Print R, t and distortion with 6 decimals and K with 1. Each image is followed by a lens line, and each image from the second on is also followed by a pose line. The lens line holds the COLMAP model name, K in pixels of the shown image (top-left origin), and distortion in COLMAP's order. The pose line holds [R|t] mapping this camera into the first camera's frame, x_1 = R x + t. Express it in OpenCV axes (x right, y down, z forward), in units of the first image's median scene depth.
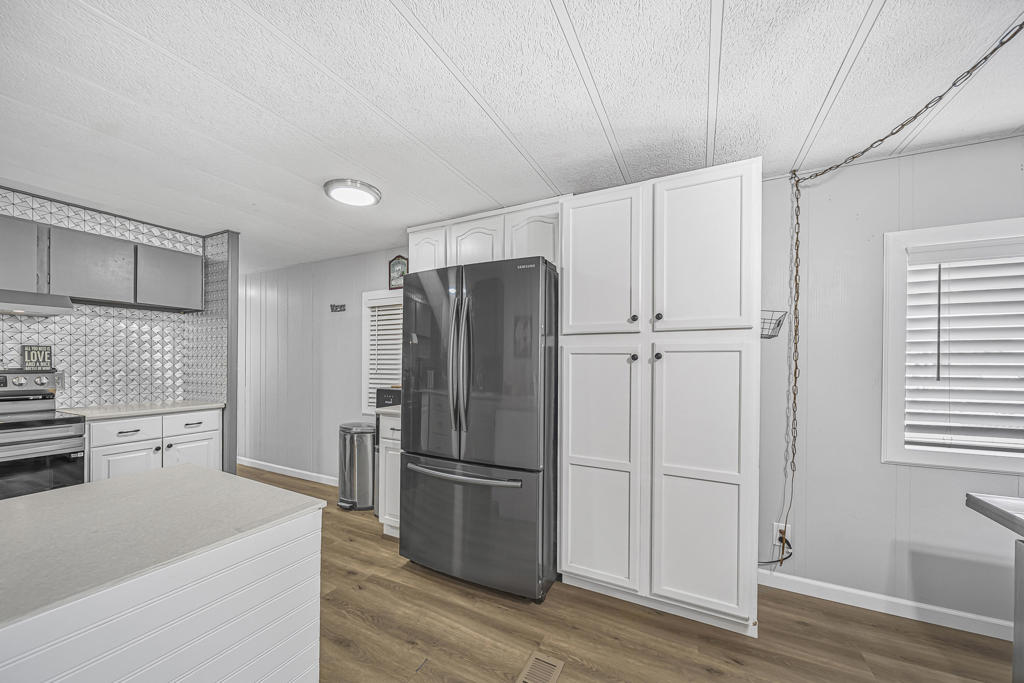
lens RADIAL K [[365.6, 0, 518.4], [0, 365.6, 364.3], [0, 0, 1]] dist [-0.007594, 0.000399]
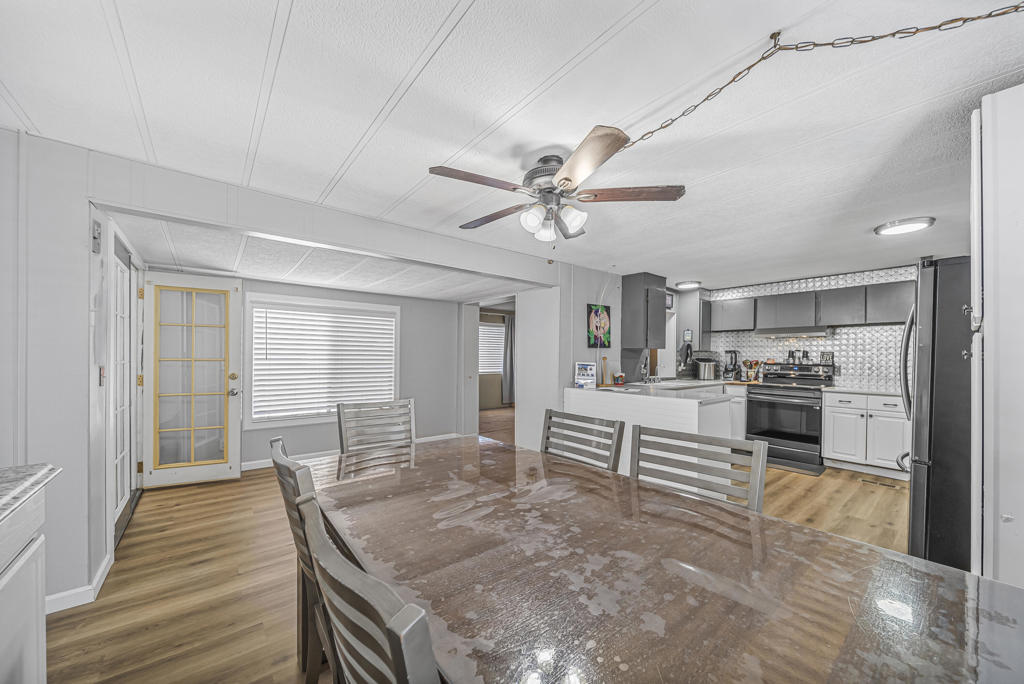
lens RADIAL K [[365.6, 0, 504.8], [0, 365.6, 358.3], [0, 0, 1]] dist [-0.007594, 0.000399]
pose [[-0.433174, -0.002584, -0.901307, 1.313879], [-0.018095, 0.999819, 0.005830, 0.002080], [0.901129, 0.018834, -0.433142, 0.329073]]
